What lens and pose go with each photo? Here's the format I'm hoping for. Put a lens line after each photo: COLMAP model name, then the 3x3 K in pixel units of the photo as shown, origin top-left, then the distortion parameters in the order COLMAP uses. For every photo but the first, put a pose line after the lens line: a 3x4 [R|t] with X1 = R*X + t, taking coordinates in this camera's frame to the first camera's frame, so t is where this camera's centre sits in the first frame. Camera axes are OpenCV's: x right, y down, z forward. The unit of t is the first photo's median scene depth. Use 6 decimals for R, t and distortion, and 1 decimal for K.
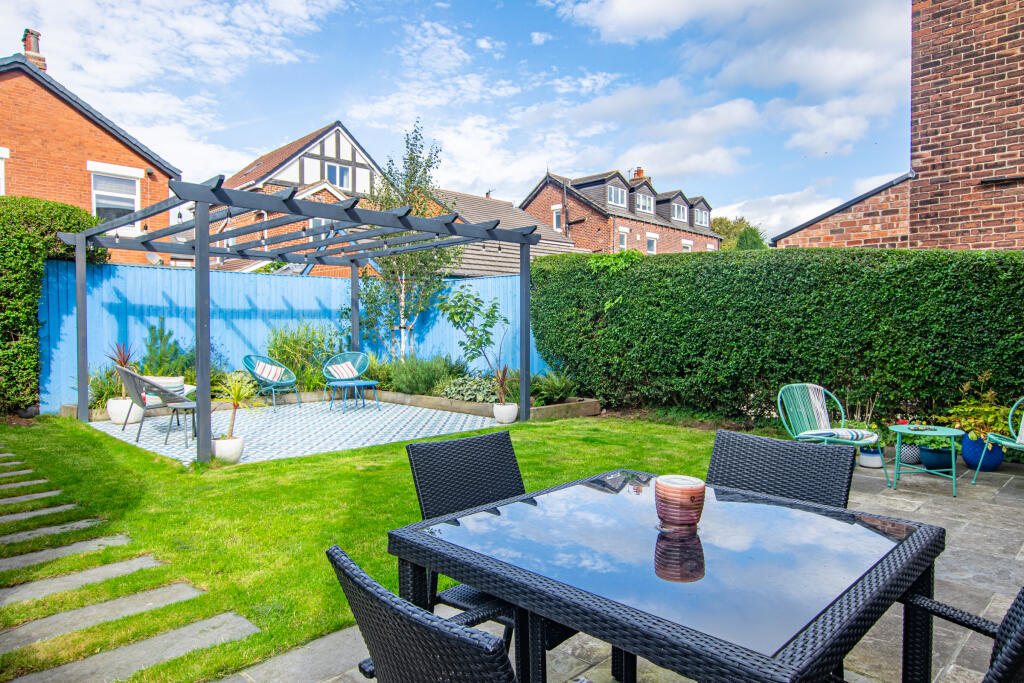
lens RADIAL K [[650.3, 0, 516.3], [0, 650.3, 341.5], [0, 0, 1]] dist [0.002031, 0.002400]
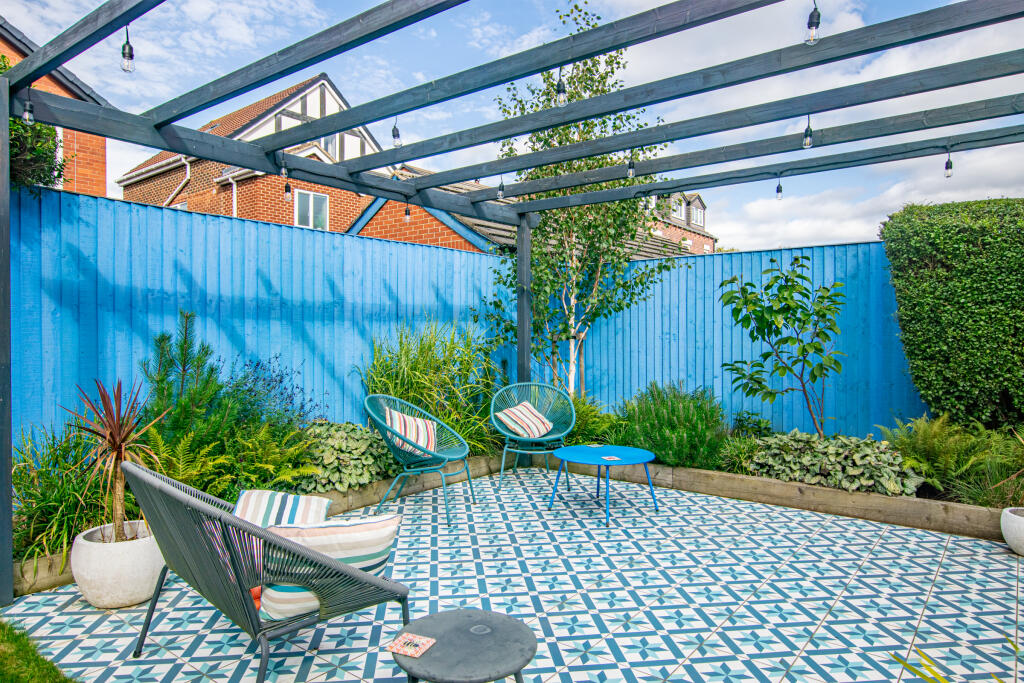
lens RADIAL K [[658.0, 0, 519.7], [0, 658.0, 340.9], [0, 0, 1]] dist [-0.007341, 0.000595]
pose [[0.993321, 0.000837, 0.115384, -0.324742], [0.000510, 0.999932, -0.011648, -0.012662], [-0.115386, 0.011629, 0.993253, 0.467140]]
